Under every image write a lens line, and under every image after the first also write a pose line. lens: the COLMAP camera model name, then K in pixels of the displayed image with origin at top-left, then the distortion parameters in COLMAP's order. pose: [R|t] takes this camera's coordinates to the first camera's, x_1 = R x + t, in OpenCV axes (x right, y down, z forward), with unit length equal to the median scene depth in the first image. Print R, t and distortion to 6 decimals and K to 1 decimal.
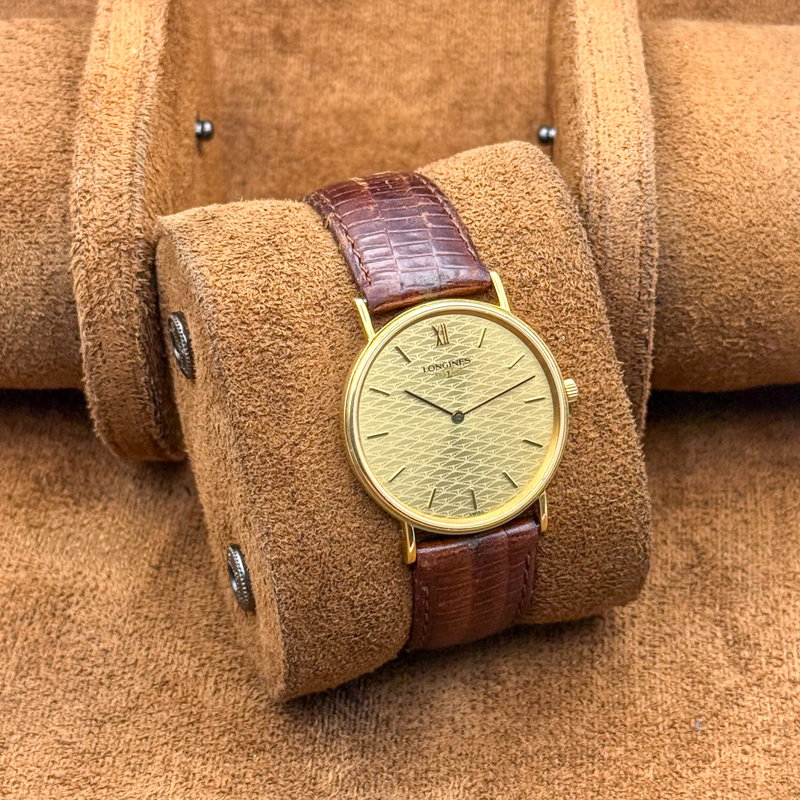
lens RADIAL K [[2212.6, 0, 400.0], [0, 2212.6, 400.0], [0, 0, 1]] dist [-0.034536, -0.231700]
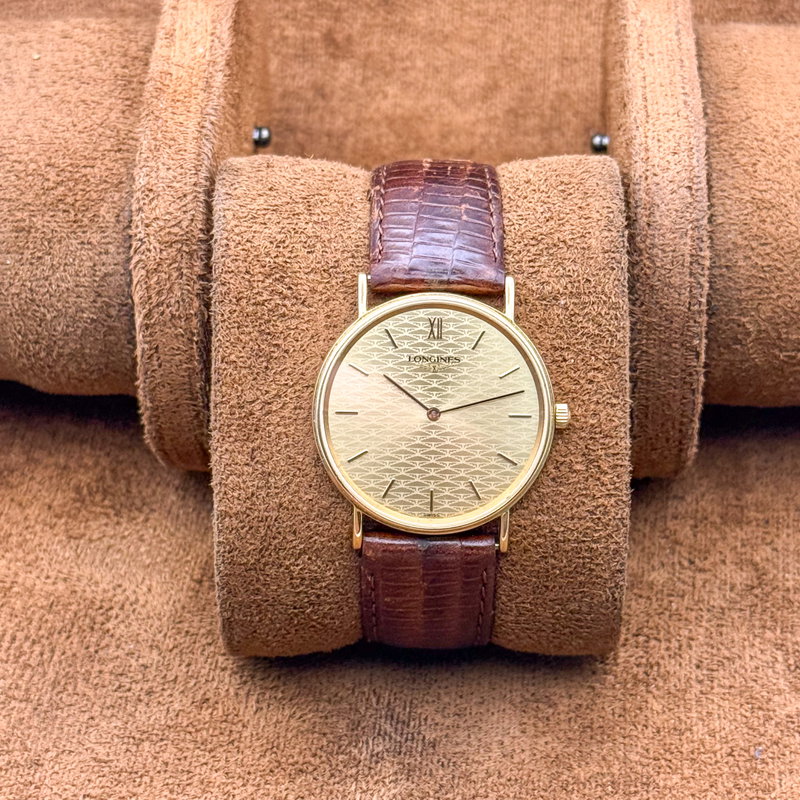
lens RADIAL K [[2212.6, 0, 400.0], [0, 2212.6, 400.0], [0, 0, 1]] dist [-0.034536, -0.231700]
pose [[0.938566, 0.225660, -0.261097, 0.262853], [-0.226614, 0.973614, 0.026859, -0.020960], [0.260268, 0.033959, 0.964939, 0.057366]]
